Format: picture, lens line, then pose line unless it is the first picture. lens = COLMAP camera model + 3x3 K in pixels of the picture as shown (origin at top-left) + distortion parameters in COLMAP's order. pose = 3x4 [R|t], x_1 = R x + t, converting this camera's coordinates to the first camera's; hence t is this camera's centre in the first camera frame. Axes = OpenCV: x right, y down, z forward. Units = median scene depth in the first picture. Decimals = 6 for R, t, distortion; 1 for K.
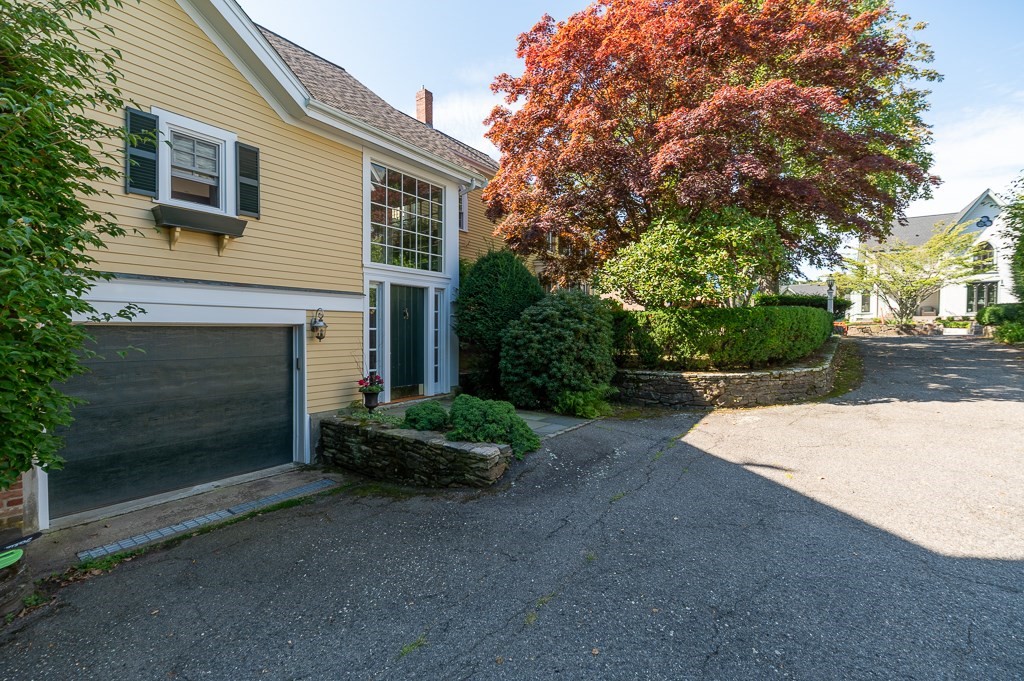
lens RADIAL K [[442.4, 0, 511.7], [0, 442.4, 338.3], [0, 0, 1]] dist [-0.000851, 0.000247]
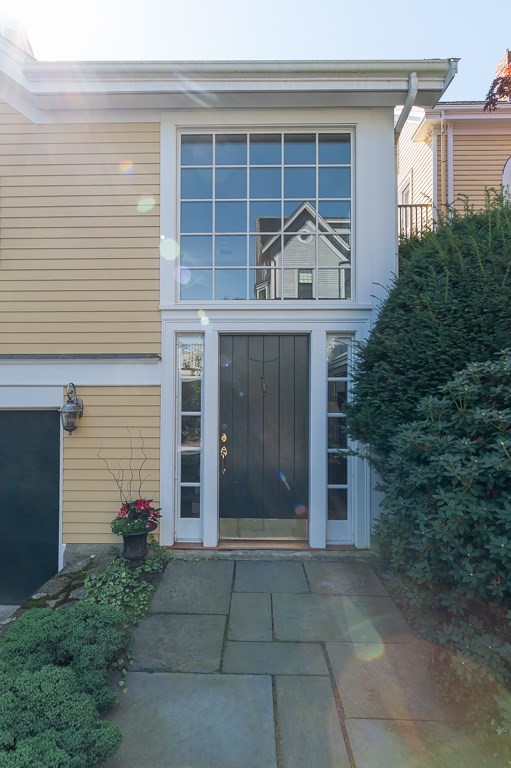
lens RADIAL K [[331.8, 0, 254.3], [0, 331.8, 384.7], [0, 0, 1]] dist [-0.000851, 0.000247]
pose [[0.581594, -0.012455, -0.813384, 0.095745], [-0.008936, 0.999725, -0.021698, -0.050255], [0.813430, 0.019888, 0.581322, 0.813475]]
